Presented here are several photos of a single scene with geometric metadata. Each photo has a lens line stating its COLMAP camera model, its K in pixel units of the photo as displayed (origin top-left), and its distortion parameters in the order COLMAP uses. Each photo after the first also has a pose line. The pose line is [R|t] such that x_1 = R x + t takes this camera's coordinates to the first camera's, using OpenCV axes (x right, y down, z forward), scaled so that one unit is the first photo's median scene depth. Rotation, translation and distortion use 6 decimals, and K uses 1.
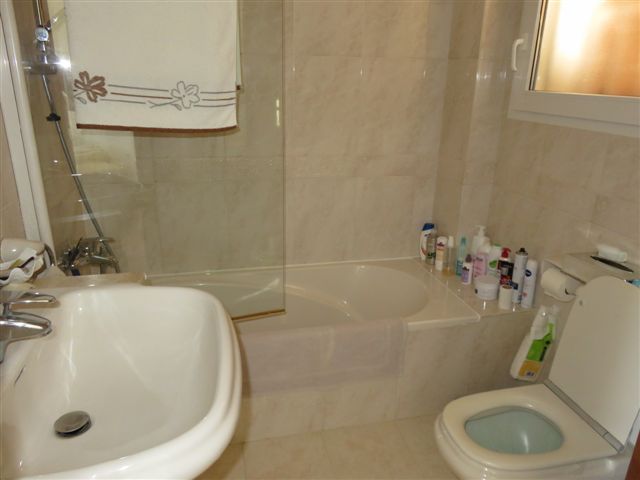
lens RADIAL K [[478.8, 0, 320.0], [0, 478.8, 240.0], [0, 0, 1]] dist [-0.003648, -0.003465]
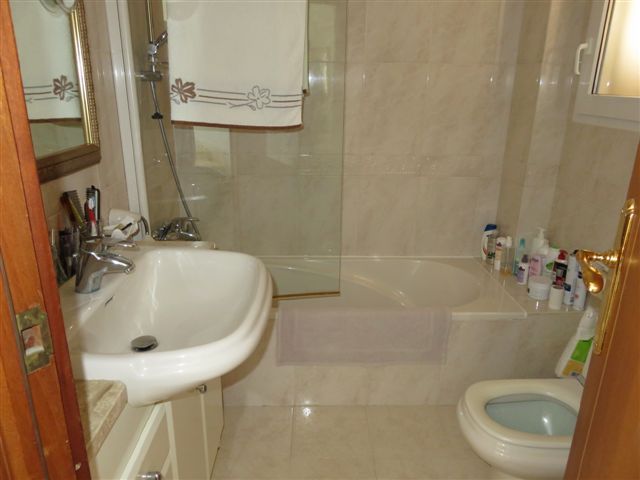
lens RADIAL K [[482.3, 0, 320.0], [0, 482.3, 240.0], [0, 0, 1]] dist [-0.005380, -0.004712]
pose [[0.977509, 0.059108, -0.202442, 0.099718], [-0.062372, 0.998005, -0.009776, 0.039554], [0.201461, 0.022183, 0.979245, -0.100780]]
